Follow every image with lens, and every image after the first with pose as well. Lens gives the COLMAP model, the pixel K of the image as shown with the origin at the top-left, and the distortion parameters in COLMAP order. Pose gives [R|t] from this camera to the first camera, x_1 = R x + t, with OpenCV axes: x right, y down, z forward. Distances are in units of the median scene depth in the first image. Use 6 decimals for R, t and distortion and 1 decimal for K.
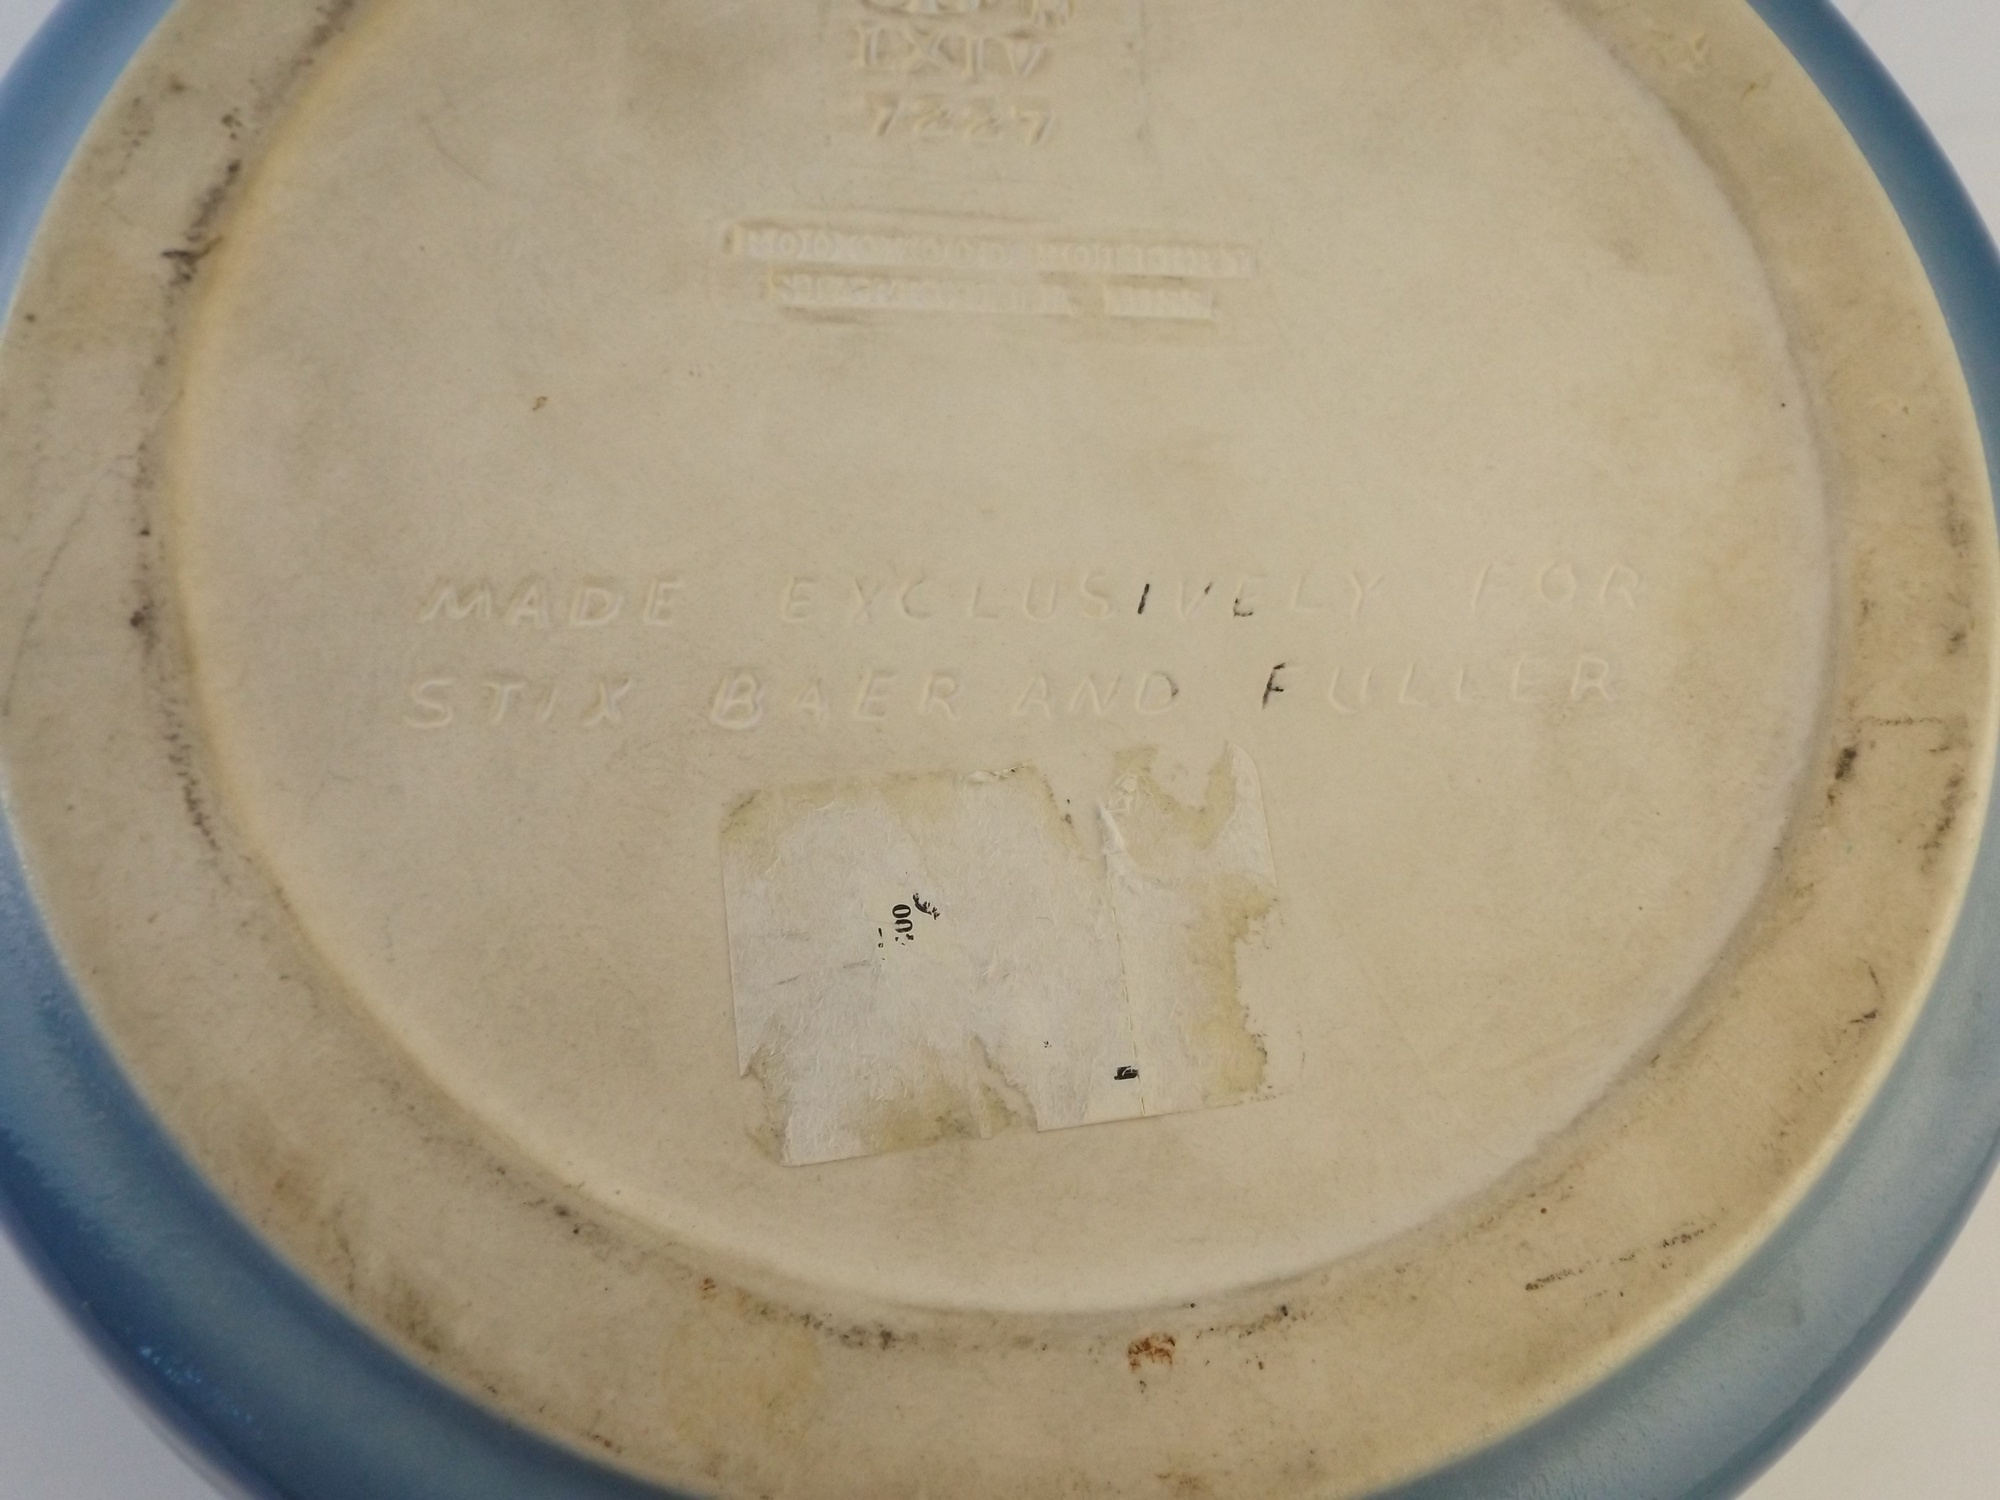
lens RADIAL K [[1387.1, 0, 1000.7], [0, 1387.1, 755.1], [0, 0, 1]] dist [0.027434, -0.028057]
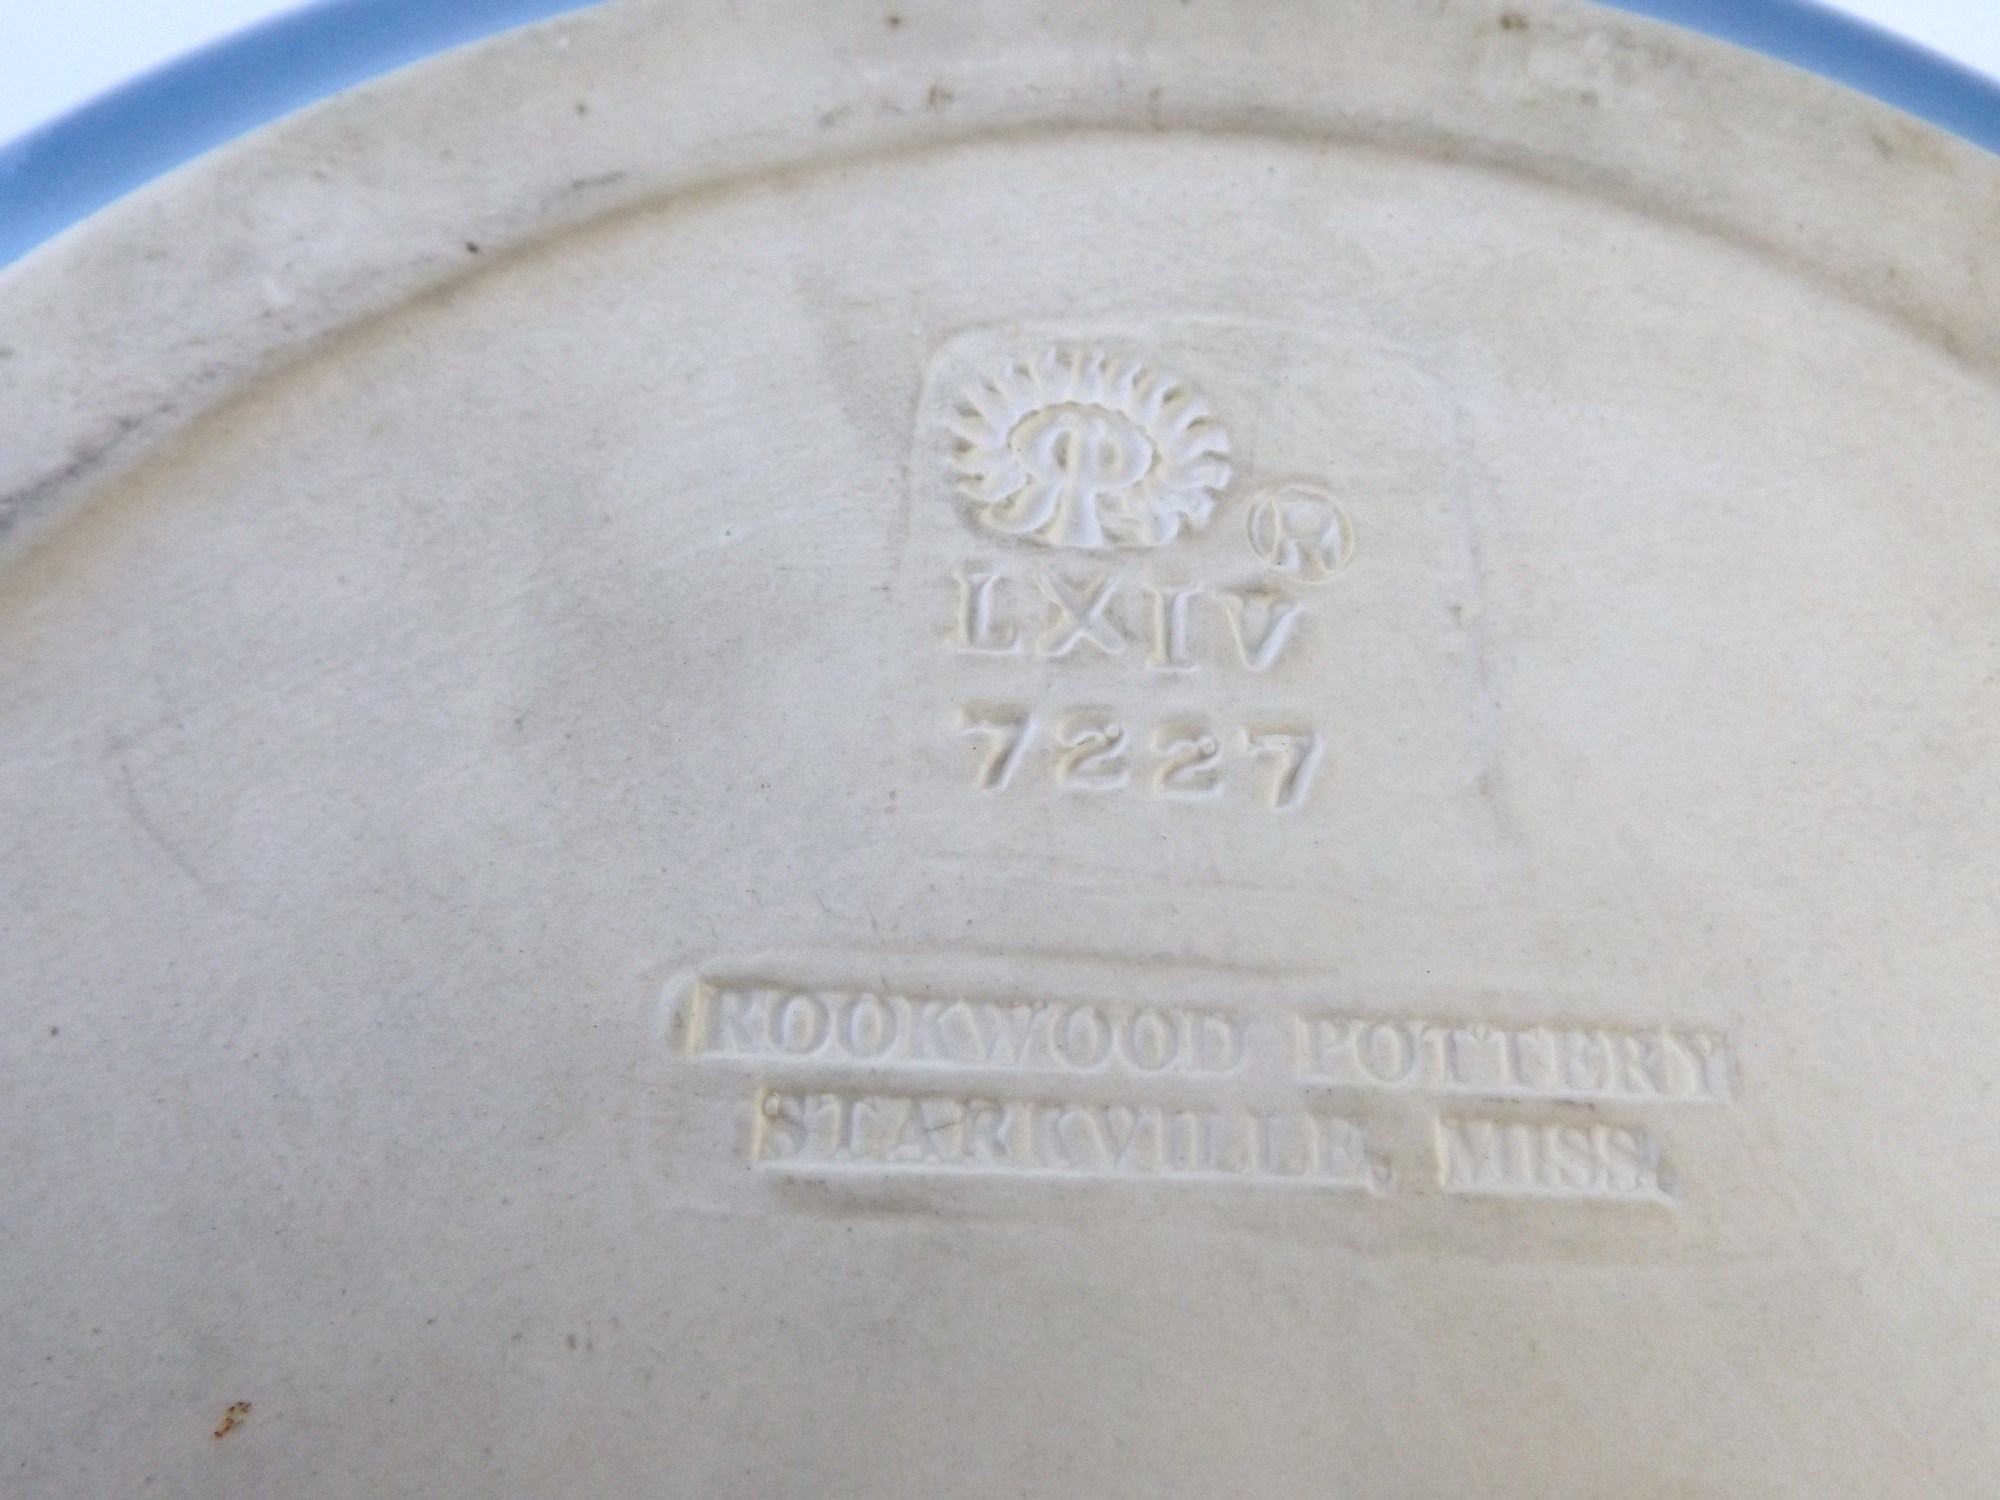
lens RADIAL K [[1387.1, 0, 1011.1], [0, 1387.1, 754.5], [0, 0, 1]] dist [0.027434, -0.028057]
pose [[0.998977, 0.034823, -0.028863, -0.070355], [-0.038322, 0.990618, -0.131173, -0.424054], [0.024024, 0.132145, 0.990939, 0.527643]]
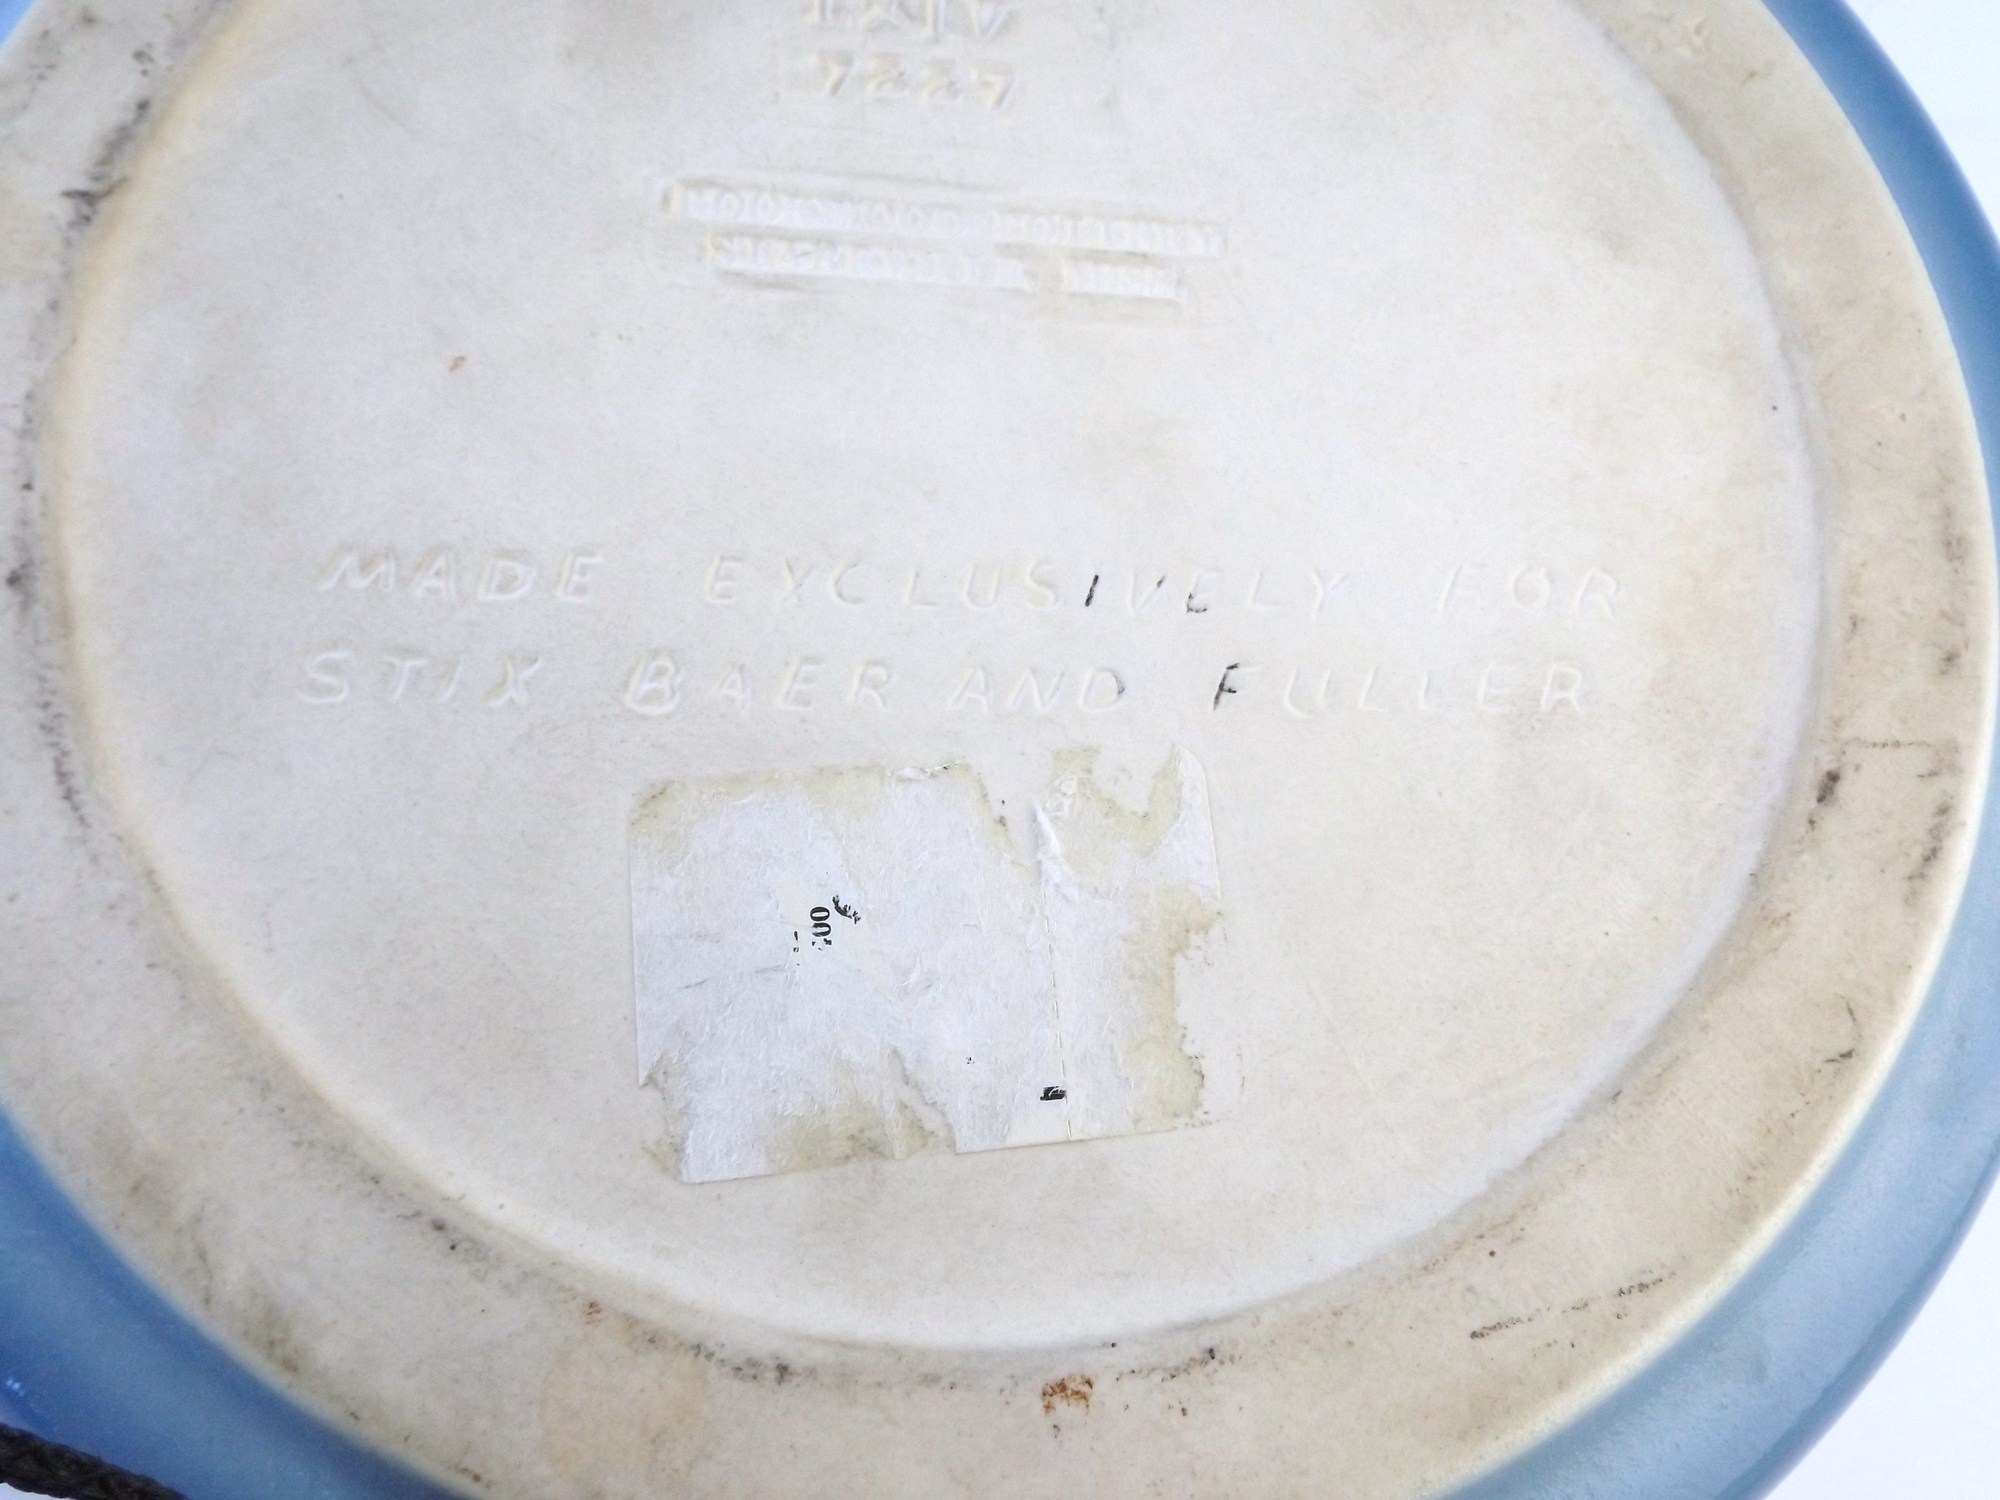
lens RADIAL K [[1387.1, 0, 1001.6], [0, 1387.1, 754.1], [0, 0, 1]] dist [0.027434, -0.028057]
pose [[0.999545, 0.030050, 0.002642, 0.043113], [-0.030042, 0.999543, -0.003267, 0.003656], [-0.002739, 0.003187, 0.999991, 0.057230]]
